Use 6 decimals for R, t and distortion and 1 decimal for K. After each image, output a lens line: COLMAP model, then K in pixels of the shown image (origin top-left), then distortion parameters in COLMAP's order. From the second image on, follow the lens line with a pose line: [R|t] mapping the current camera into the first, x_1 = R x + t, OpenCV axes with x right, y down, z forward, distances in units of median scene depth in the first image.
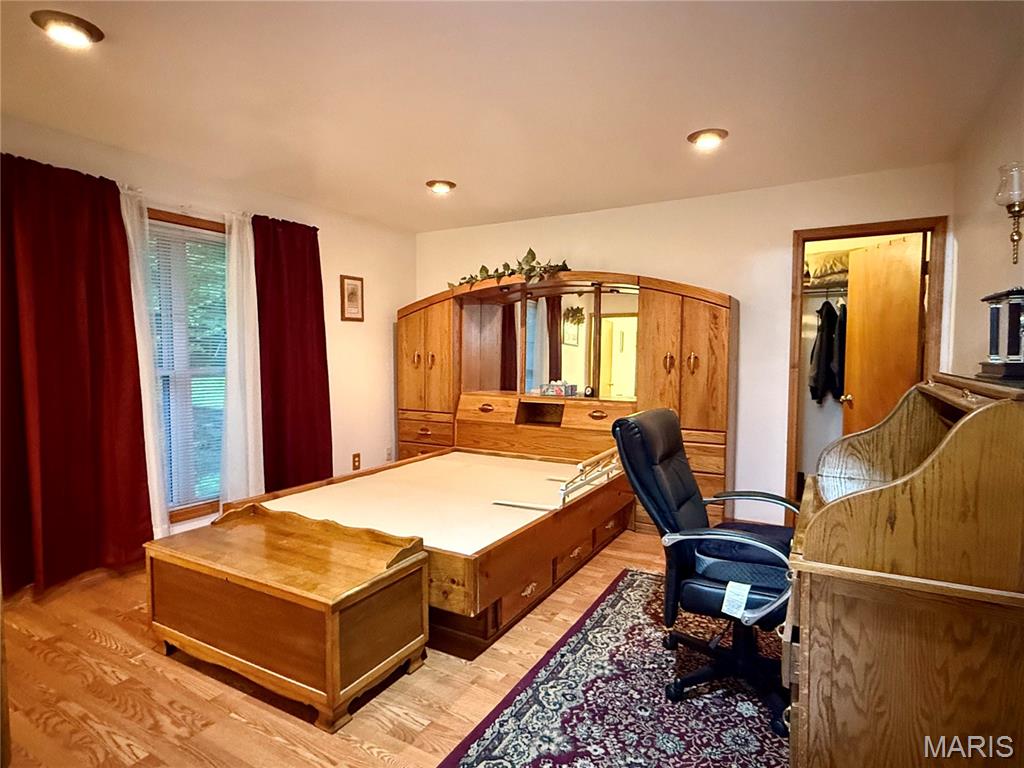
lens RADIAL K [[564.9, 0, 516.1], [0, 564.9, 378.2], [0, 0, 1]] dist [-0.007255, -0.000339]
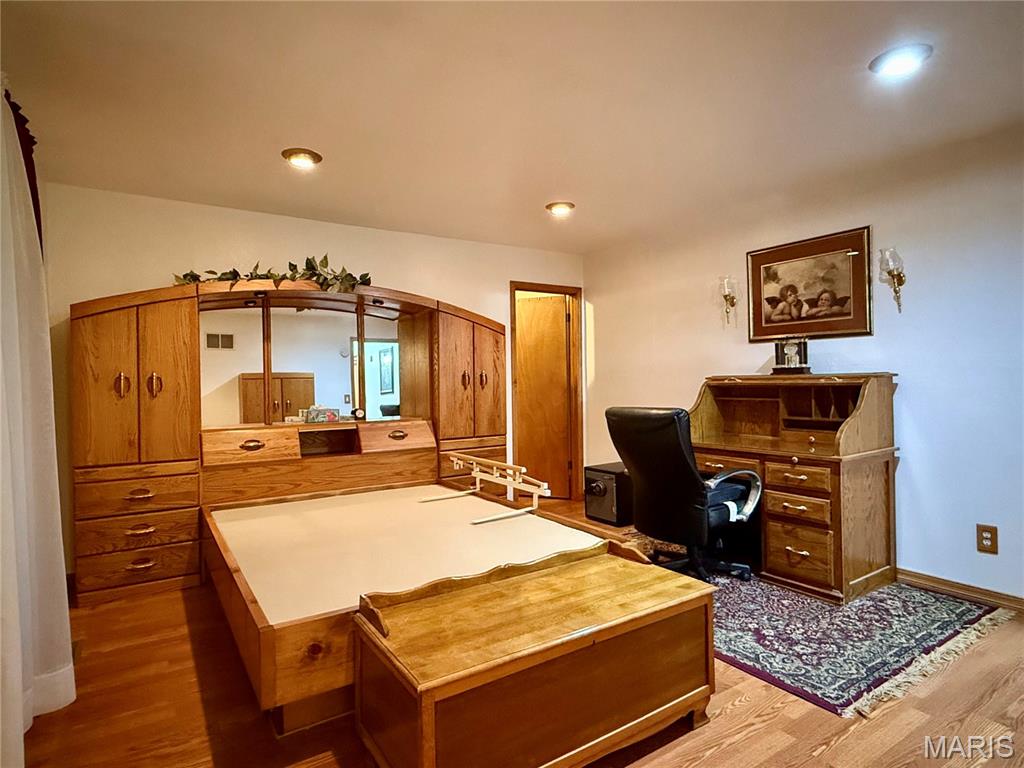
lens RADIAL K [[564.9, 0, 518.2], [0, 564.9, 386.1], [0, 0, 1]] dist [-0.007255, -0.000339]
pose [[0.446361, -0.030105, 0.894347, -0.671691], [0.048398, 0.998783, 0.009465, -0.019739], [-0.893543, 0.039060, 0.447275, 0.380744]]
